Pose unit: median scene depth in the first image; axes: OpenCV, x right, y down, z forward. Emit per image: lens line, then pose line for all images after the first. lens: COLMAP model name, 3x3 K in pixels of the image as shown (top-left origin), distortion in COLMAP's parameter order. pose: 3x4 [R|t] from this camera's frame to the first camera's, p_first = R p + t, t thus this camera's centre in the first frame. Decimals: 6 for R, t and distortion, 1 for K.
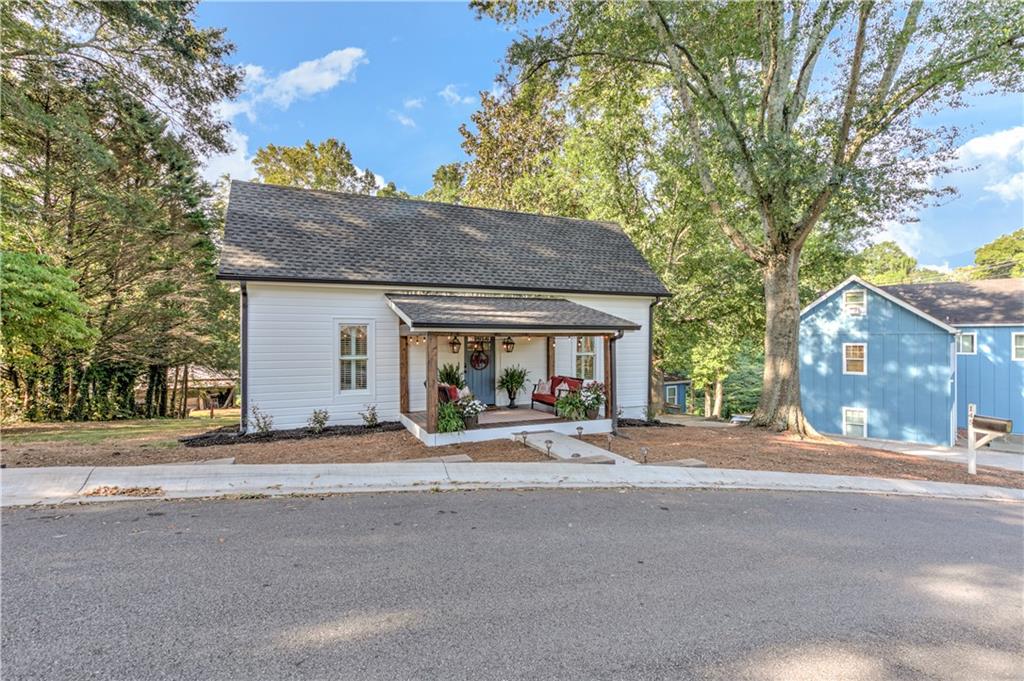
lens RADIAL K [[484.5, 0, 518.2], [0, 484.5, 334.6], [0, 0, 1]] dist [0.005134, 0.001180]
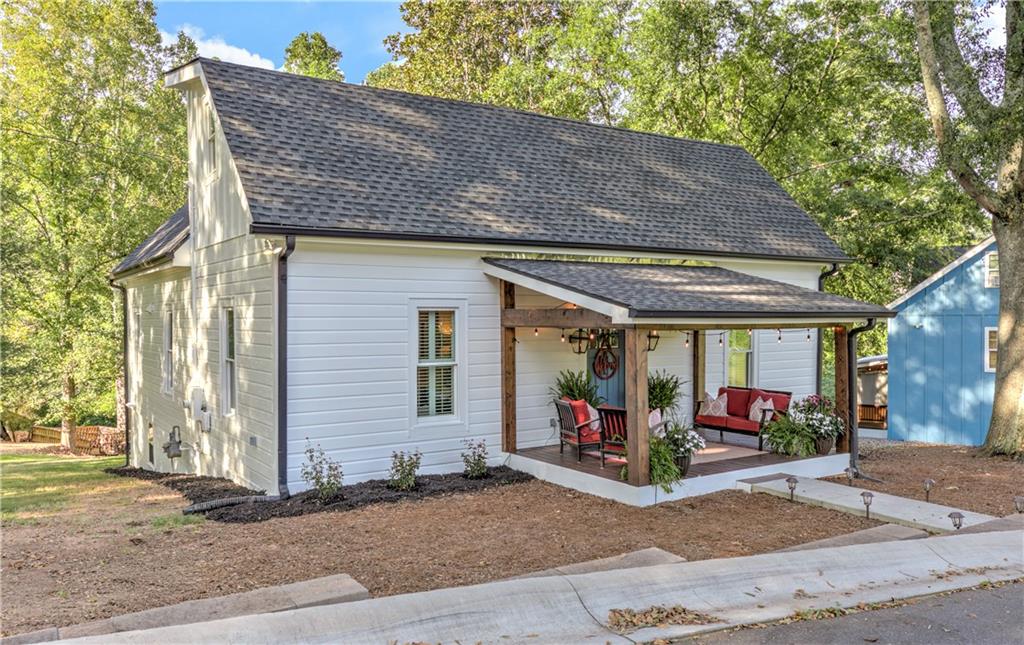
lens RADIAL K [[767.6, 0, 507.3], [0, 767.6, 322.4], [0, 0, 1]] dist [0.005551, 0.001412]
pose [[0.988713, -0.002611, 0.149797, -0.395591], [0.000238, 0.999874, 0.015856, -0.018558], [-0.149819, -0.015642, 0.988590, 0.036384]]
